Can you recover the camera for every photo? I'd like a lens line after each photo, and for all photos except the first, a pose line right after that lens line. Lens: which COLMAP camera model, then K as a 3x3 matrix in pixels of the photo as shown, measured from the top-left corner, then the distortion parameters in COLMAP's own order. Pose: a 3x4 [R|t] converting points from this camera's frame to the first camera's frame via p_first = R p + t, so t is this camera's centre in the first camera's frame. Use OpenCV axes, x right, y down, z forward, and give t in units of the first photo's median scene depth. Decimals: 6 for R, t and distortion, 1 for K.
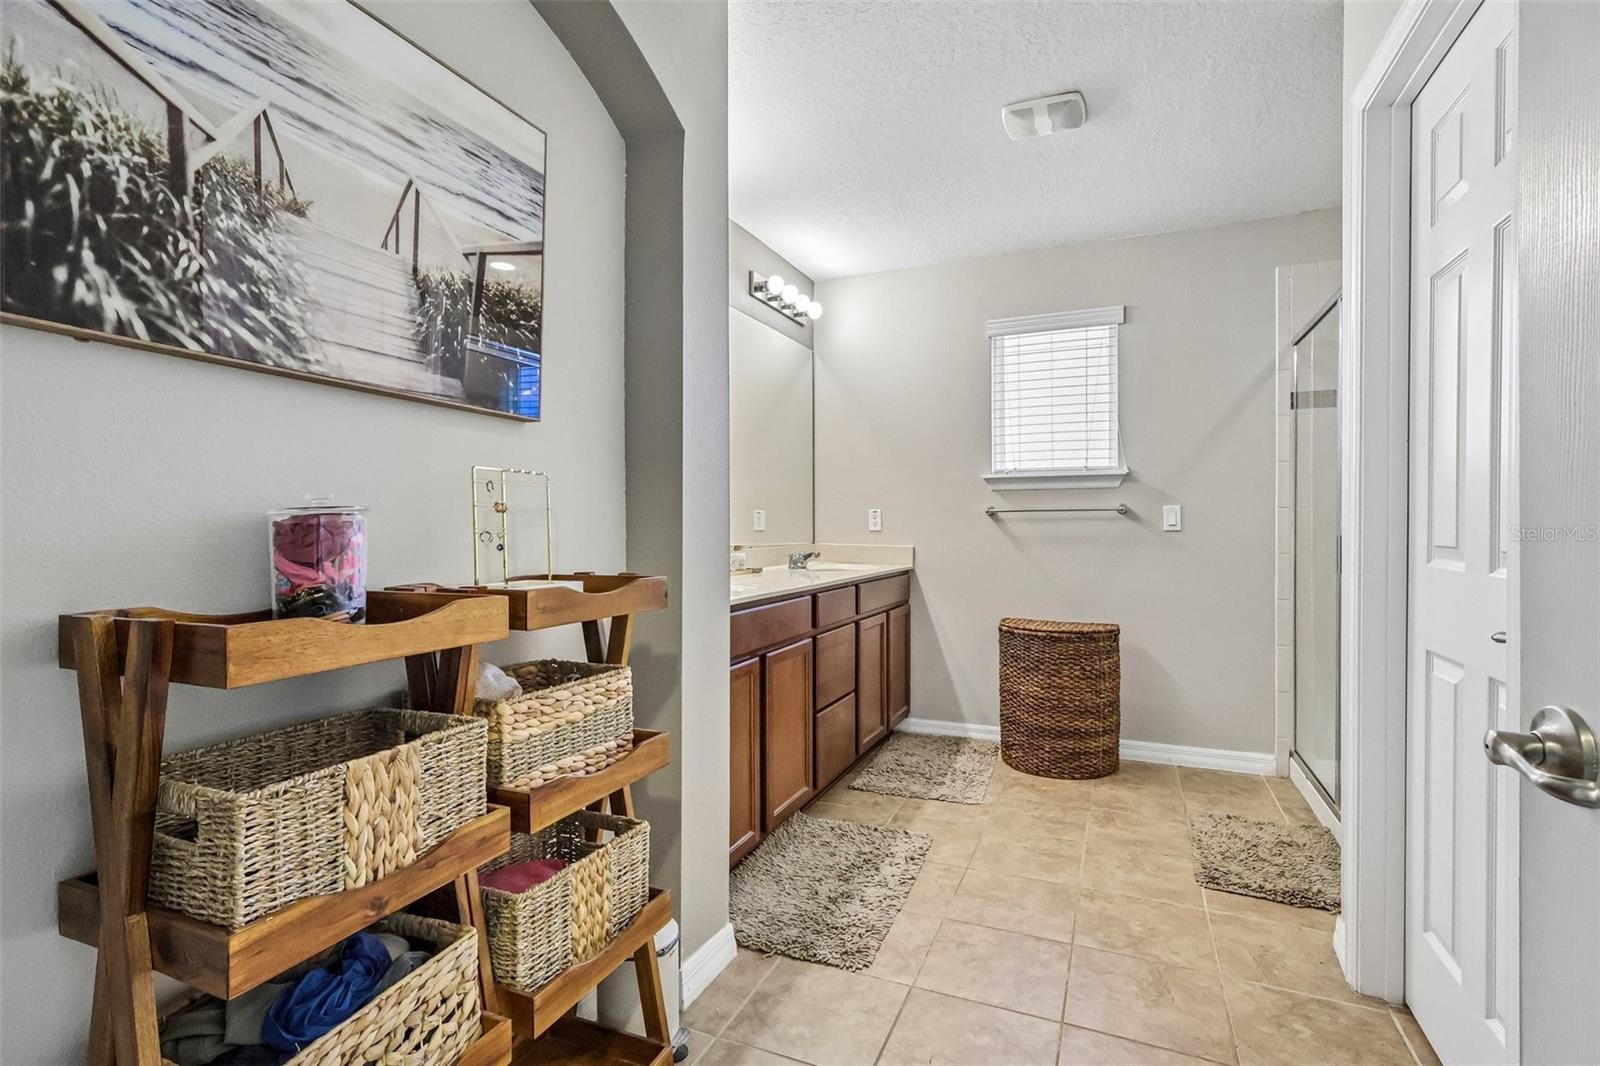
lens RADIAL K [[752.2, 0, 800.0], [0, 752.2, 532.7], [0, 0, 1]] dist [0.000577, 0.000671]
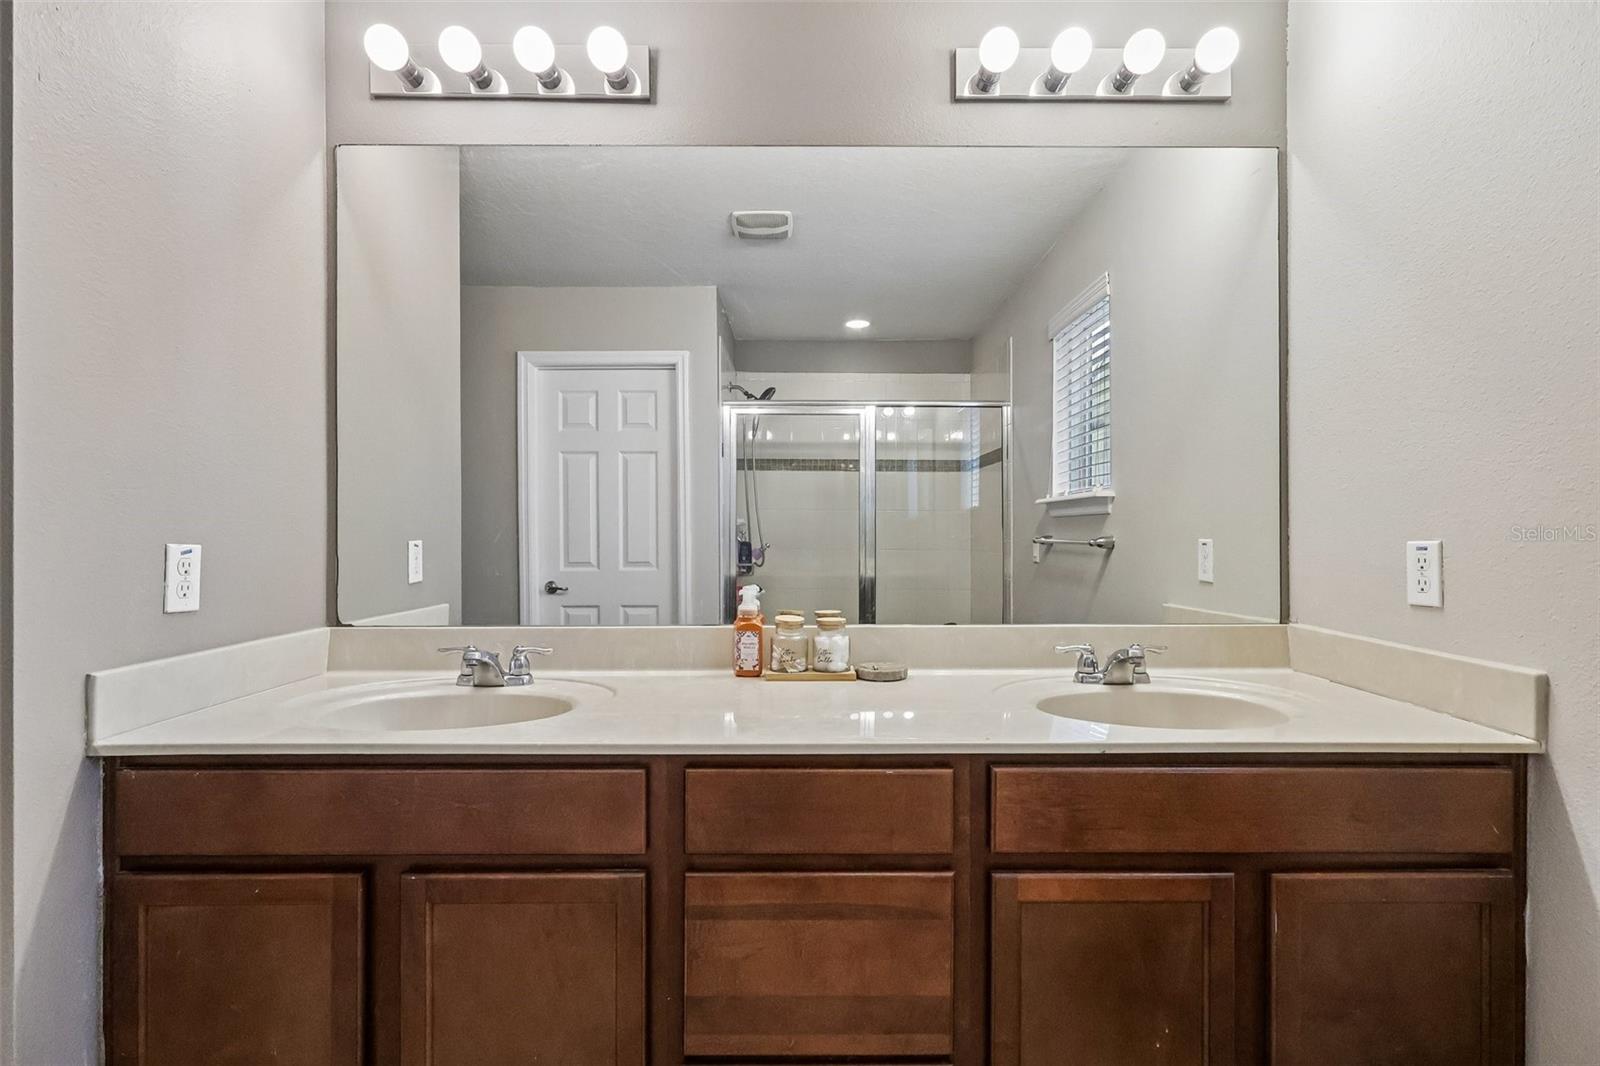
lens RADIAL K [[752.2, 0, 799.9], [0, 752.2, 533.5], [0, 0, 1]] dist [0.000577, 0.000671]
pose [[0.401636, -0.002890, -0.915795, 0.292354], [-0.007249, 0.999954, -0.006334, -0.030225], [0.915770, 0.009182, 0.401597, 0.619945]]
